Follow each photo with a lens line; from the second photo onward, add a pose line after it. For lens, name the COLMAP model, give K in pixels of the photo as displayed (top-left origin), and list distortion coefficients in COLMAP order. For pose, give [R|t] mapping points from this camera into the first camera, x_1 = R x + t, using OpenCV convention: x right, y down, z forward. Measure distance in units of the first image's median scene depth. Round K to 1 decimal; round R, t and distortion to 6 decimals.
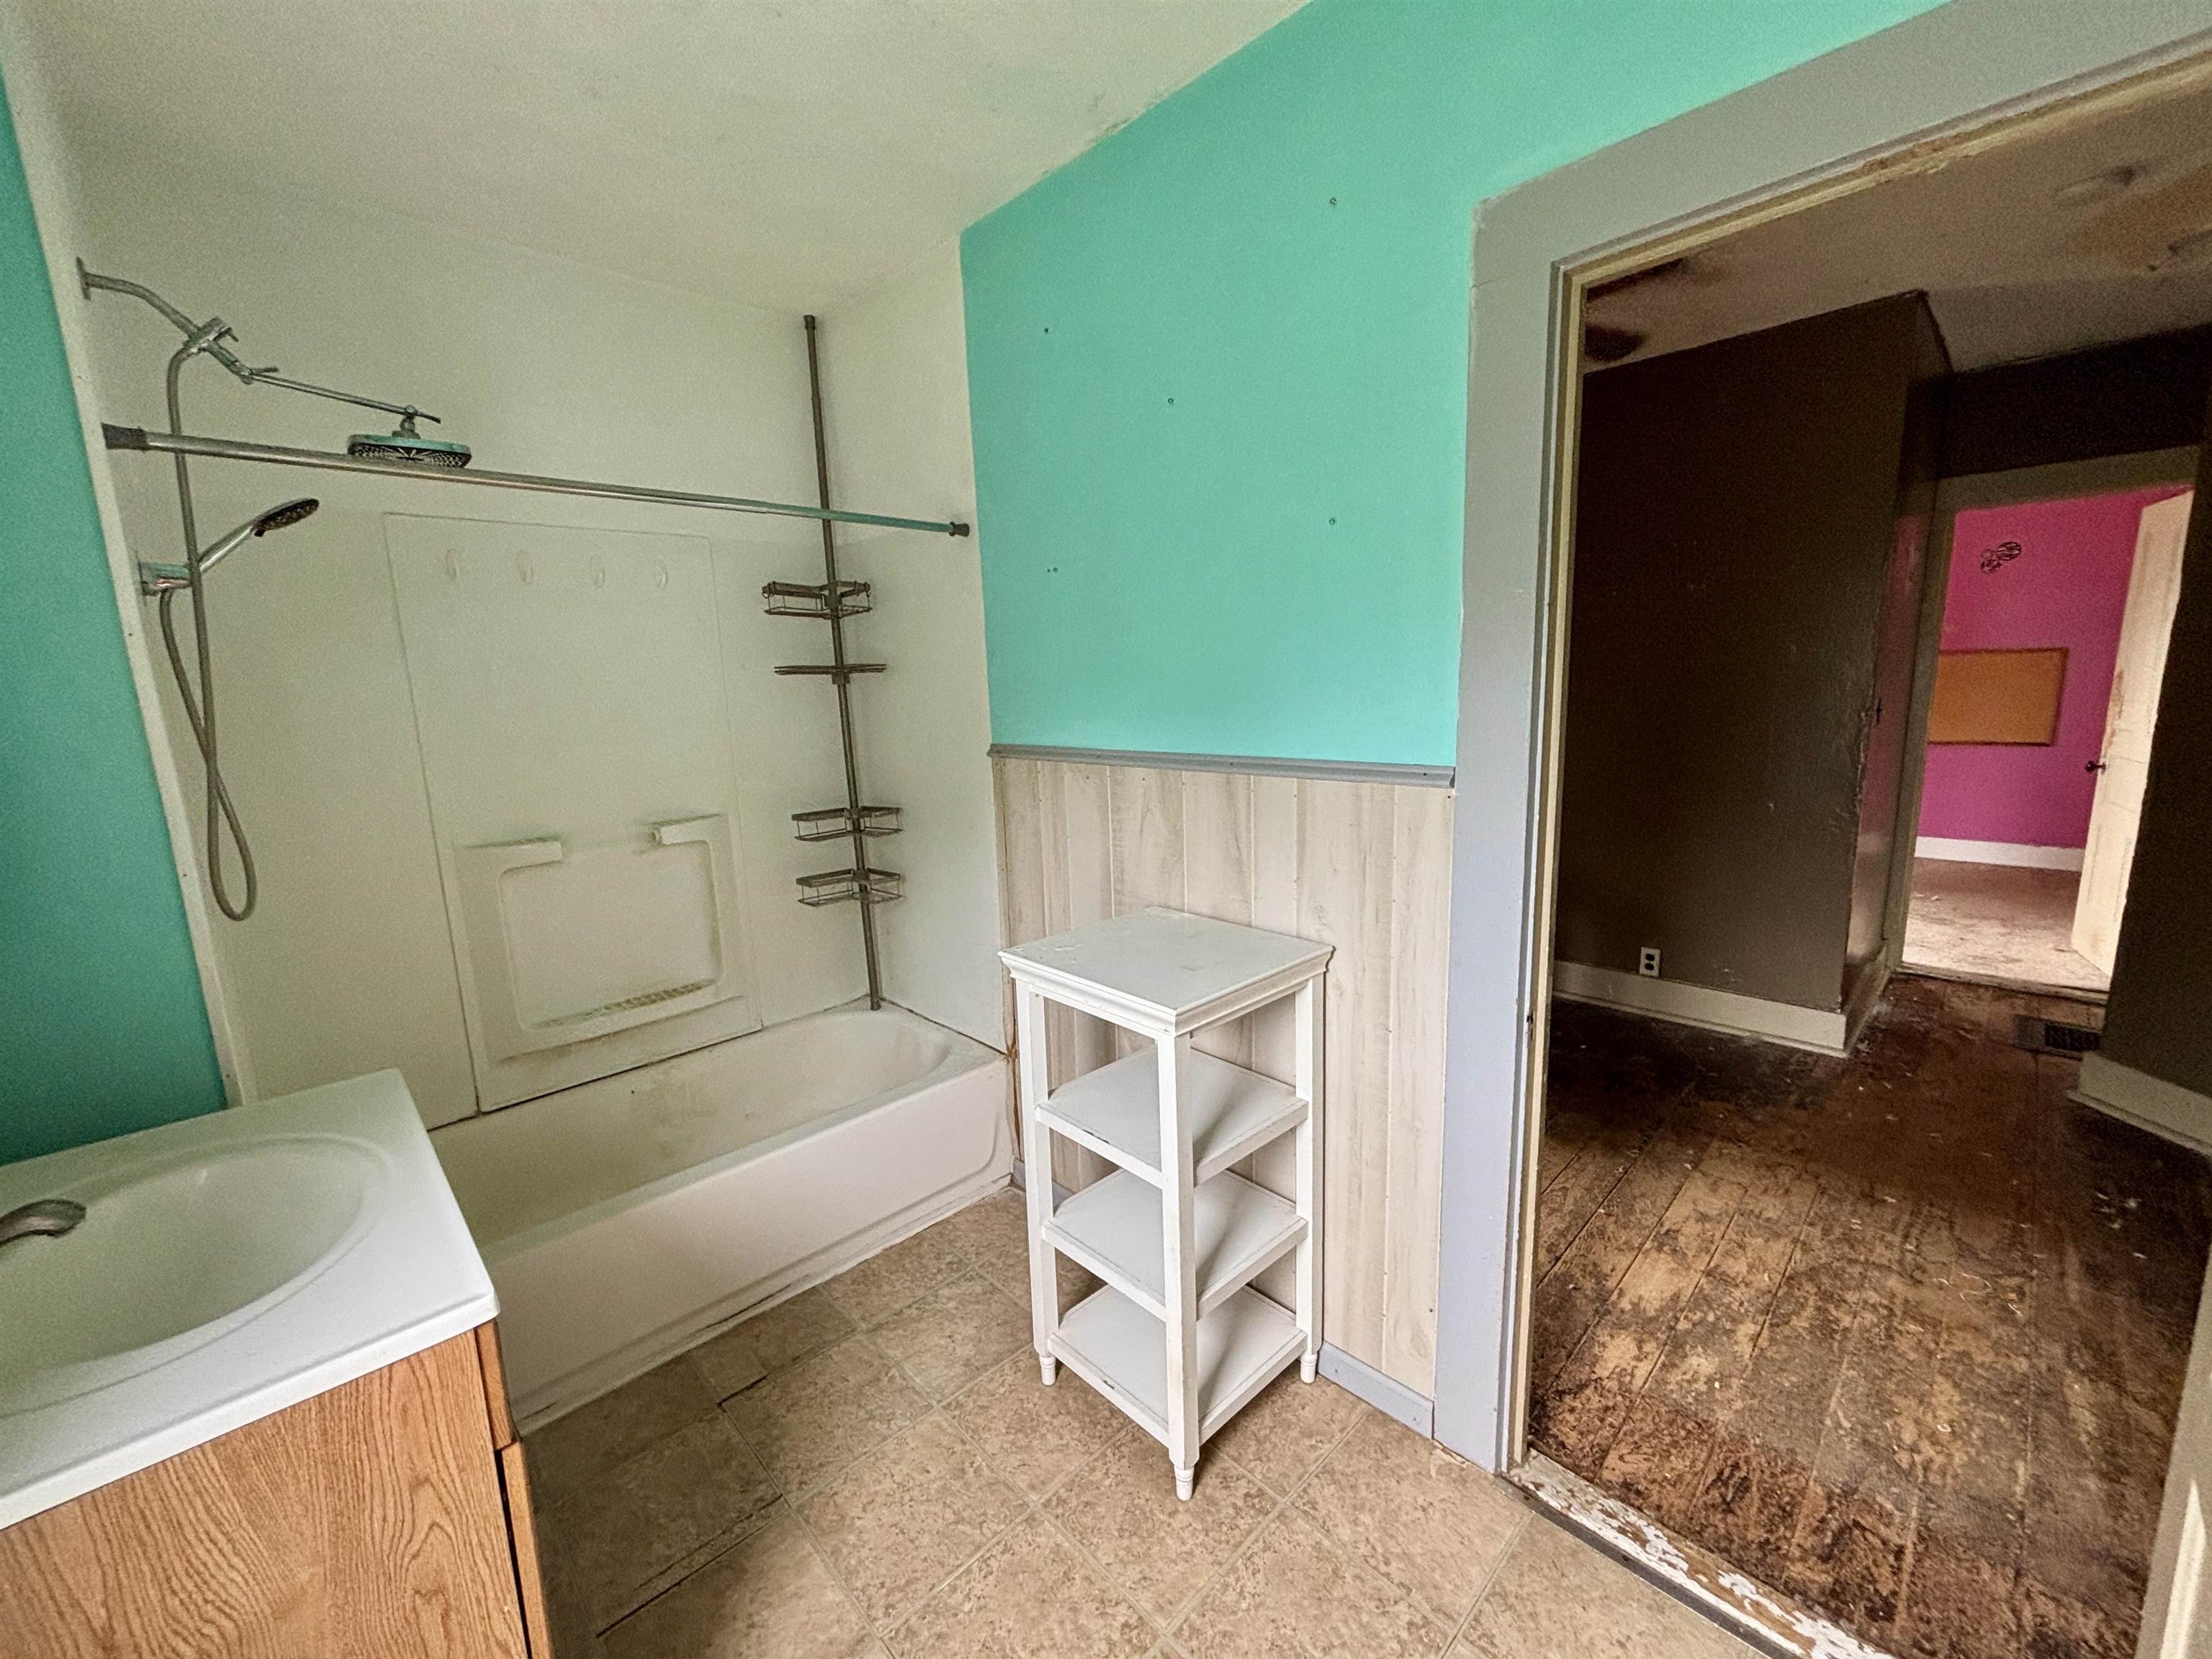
lens RADIAL K [[894.0, 0, 1100.9], [0, 894.0, 830.4], [0, 0, 1]] dist [0.003369, -0.001043]
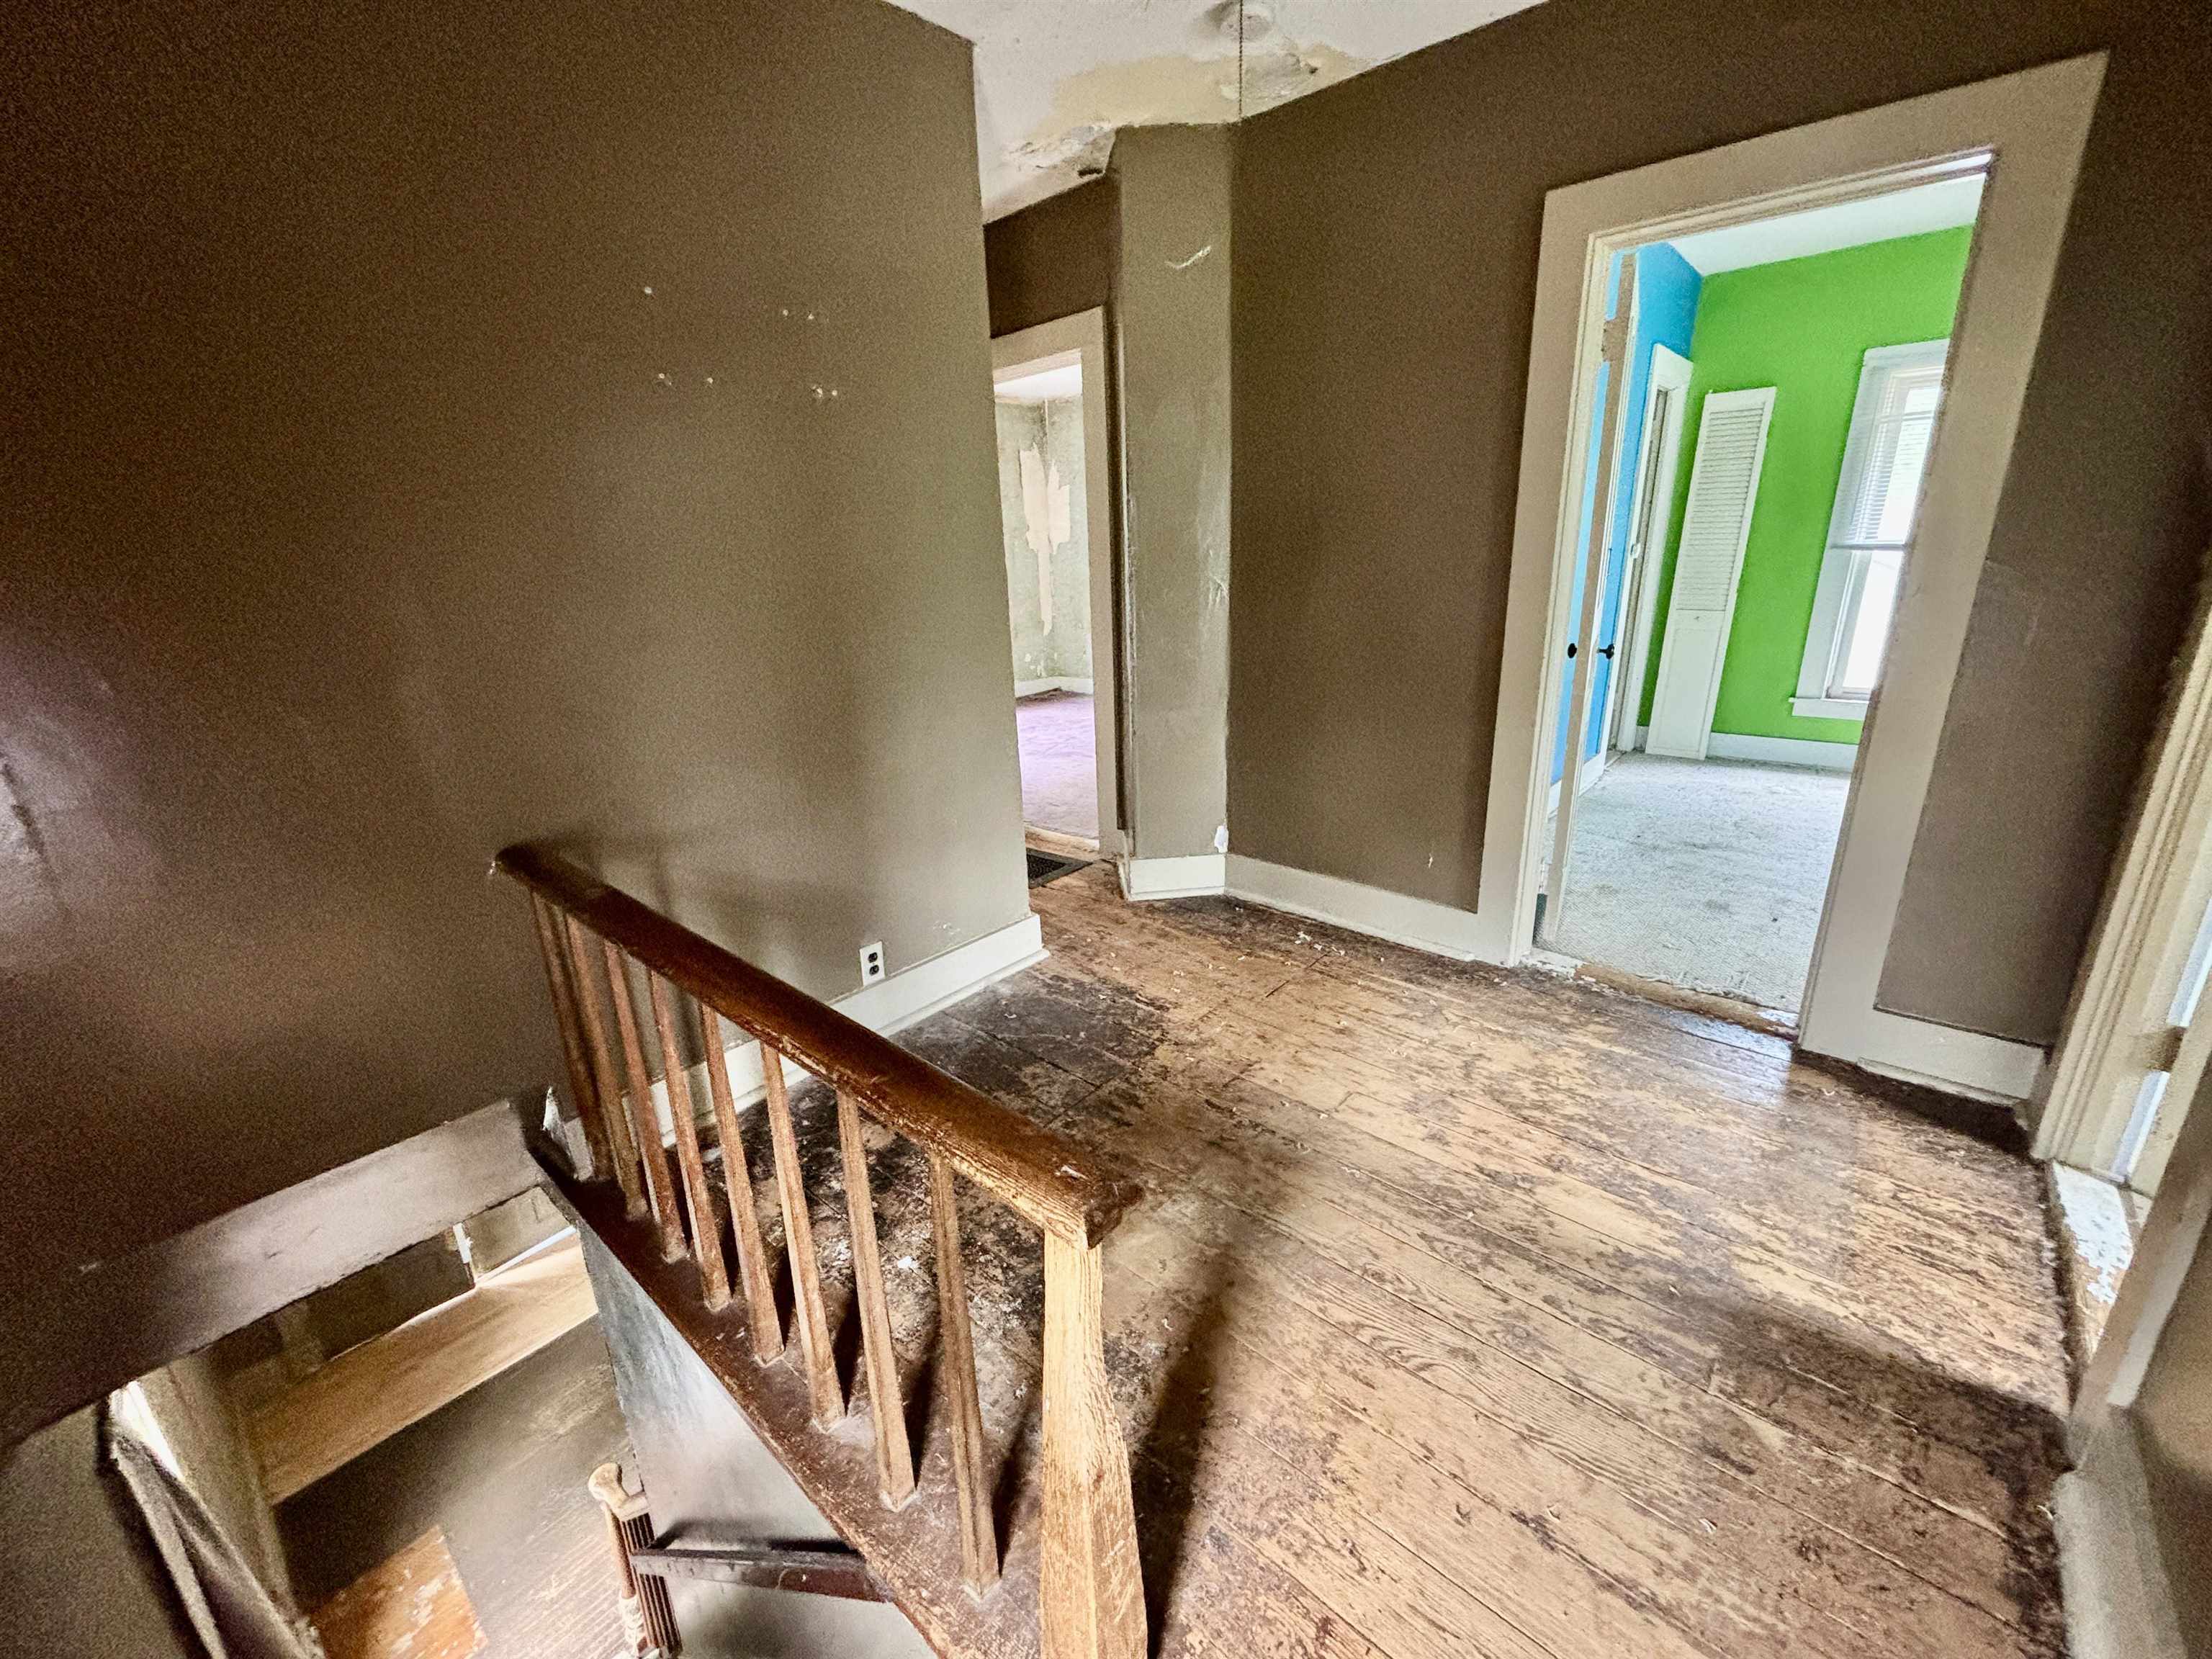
lens RADIAL K [[894.0, 0, 1108.3], [0, 894.0, 824.0], [0, 0, 1]] dist [0.003369, -0.001043]
pose [[-0.083004, -0.258574, 0.962419, -0.042972], [0.208547, 0.939861, 0.270499, -0.105950], [-0.974484, 0.223163, -0.024087, 0.827491]]
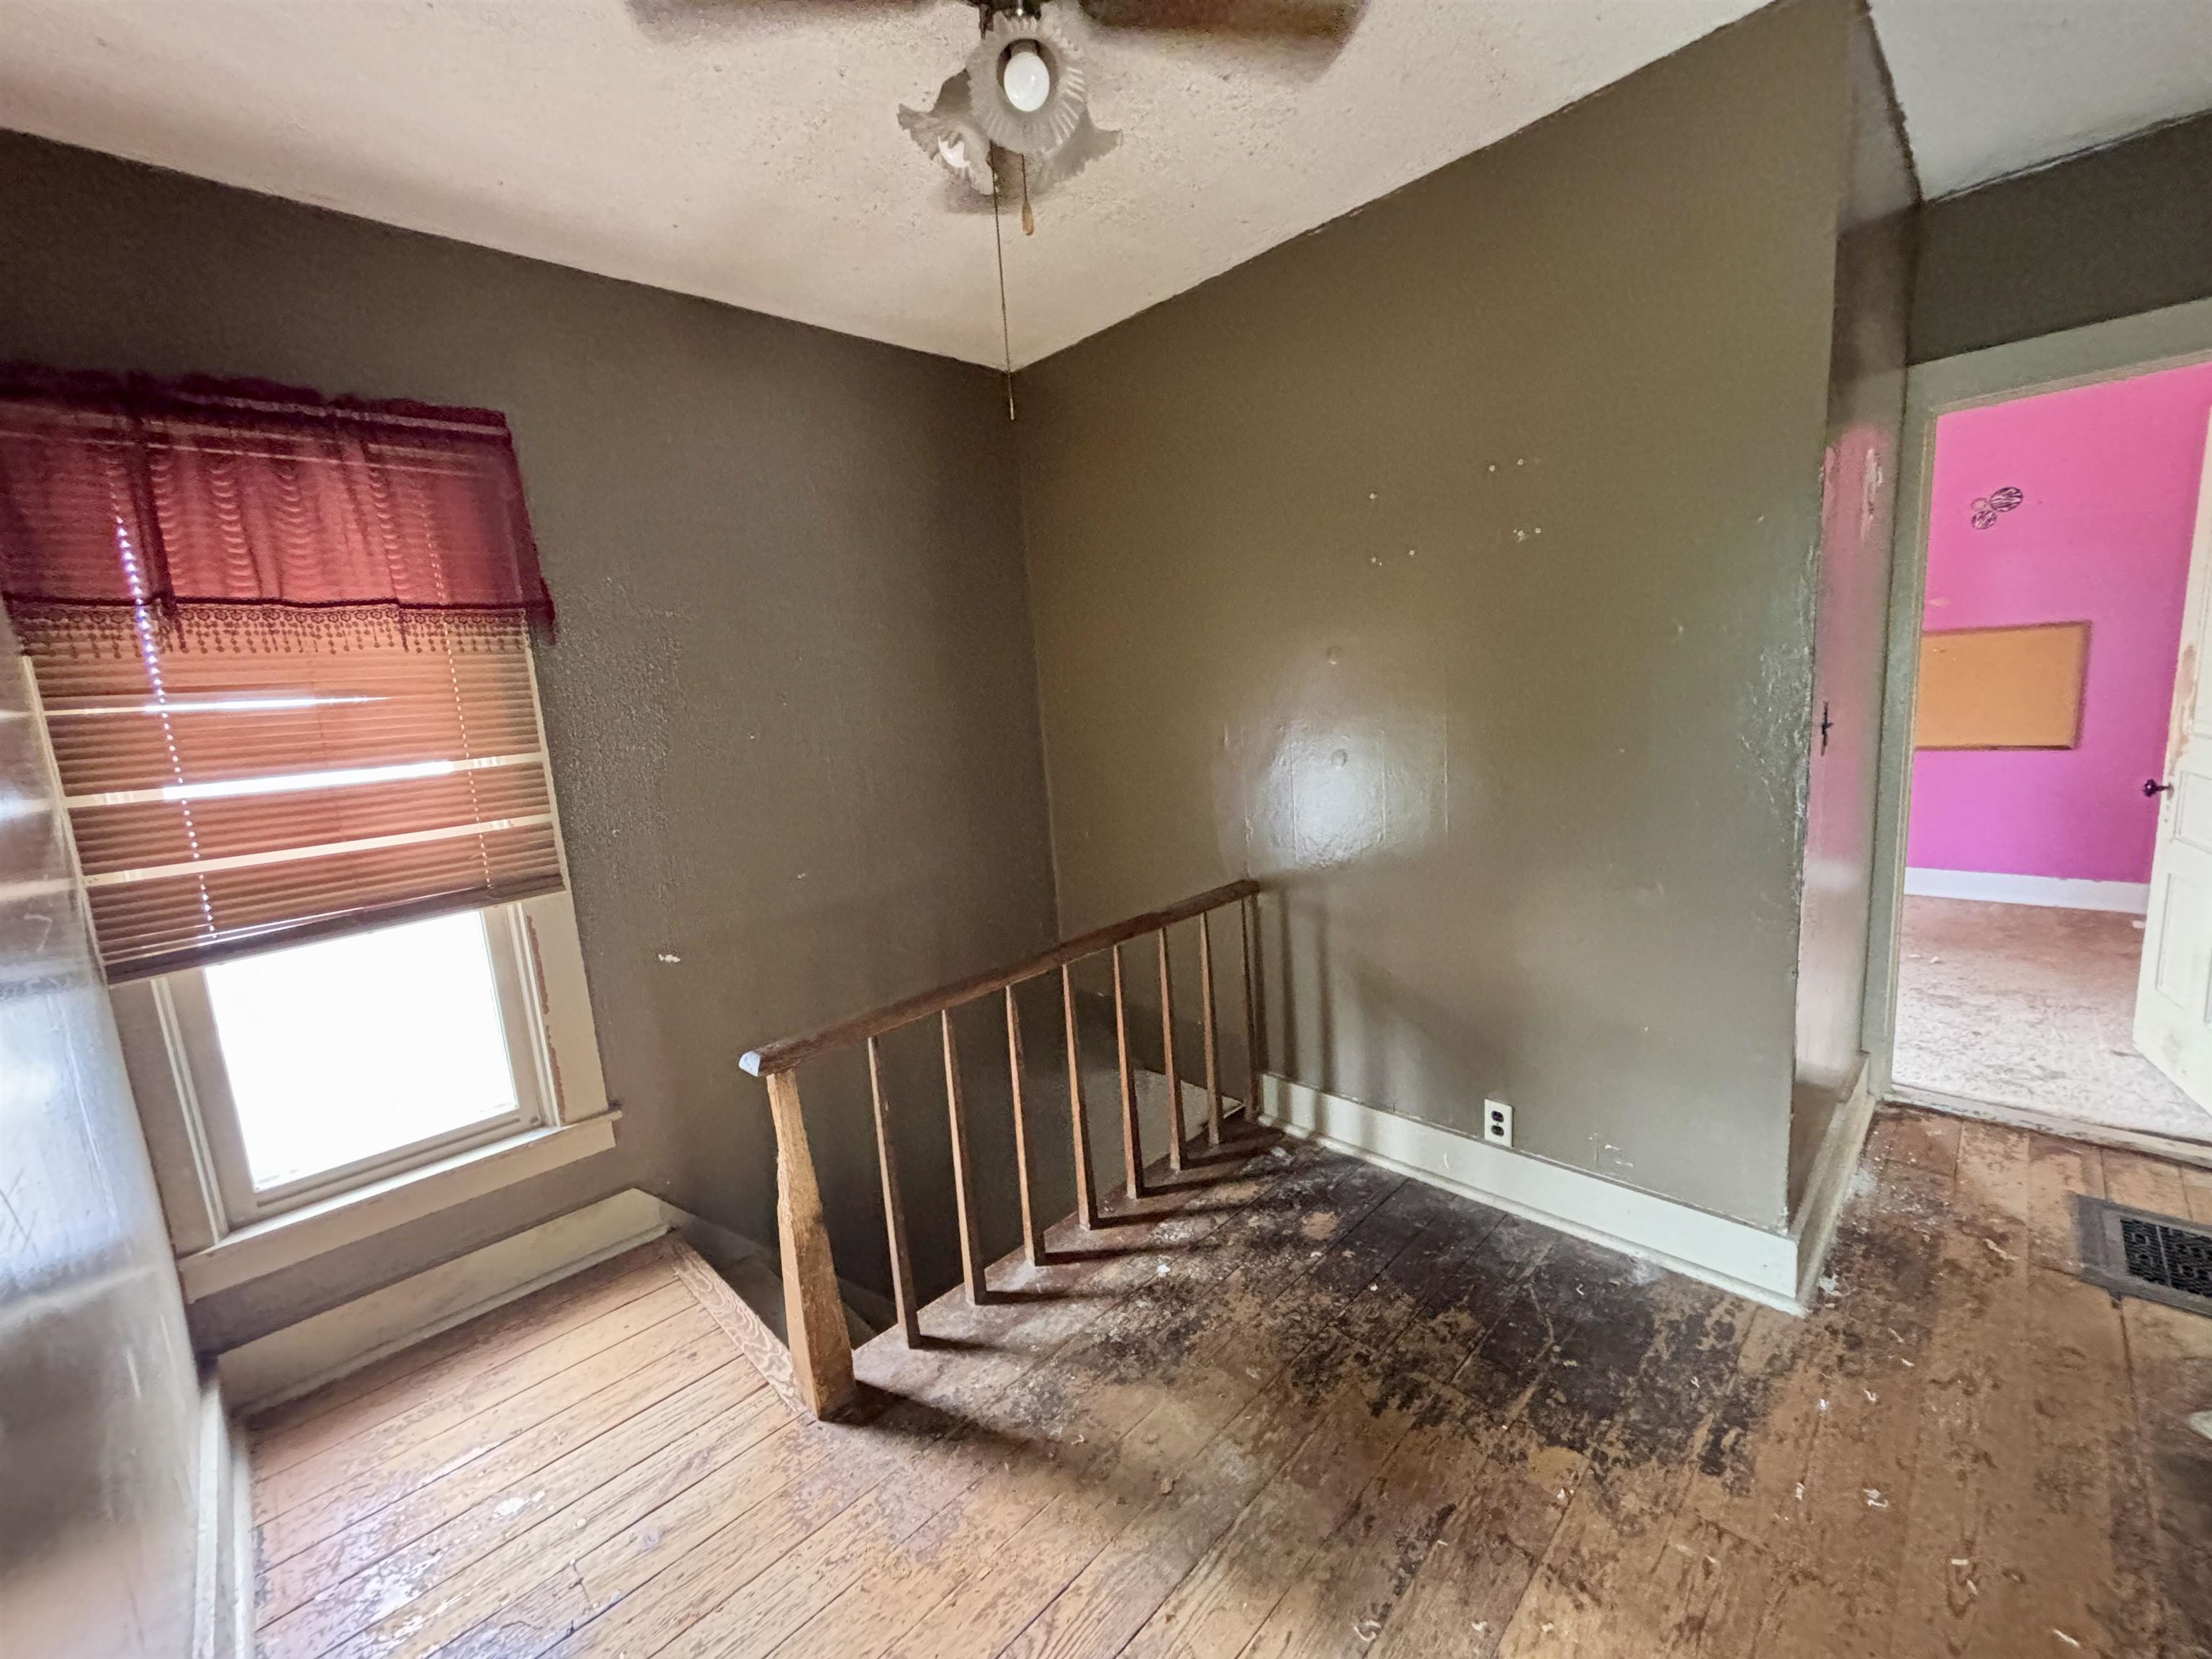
lens RADIAL K [[894.0, 0, 1100.9], [0, 894.0, 826.5], [0, 0, 1]] dist [0.003369, -0.001043]
pose [[0.999441, -0.033112, 0.004646, 0.338177], [0.033188, 0.999296, -0.017511, -0.064463], [-0.004063, 0.017655, 0.999836, 0.361822]]
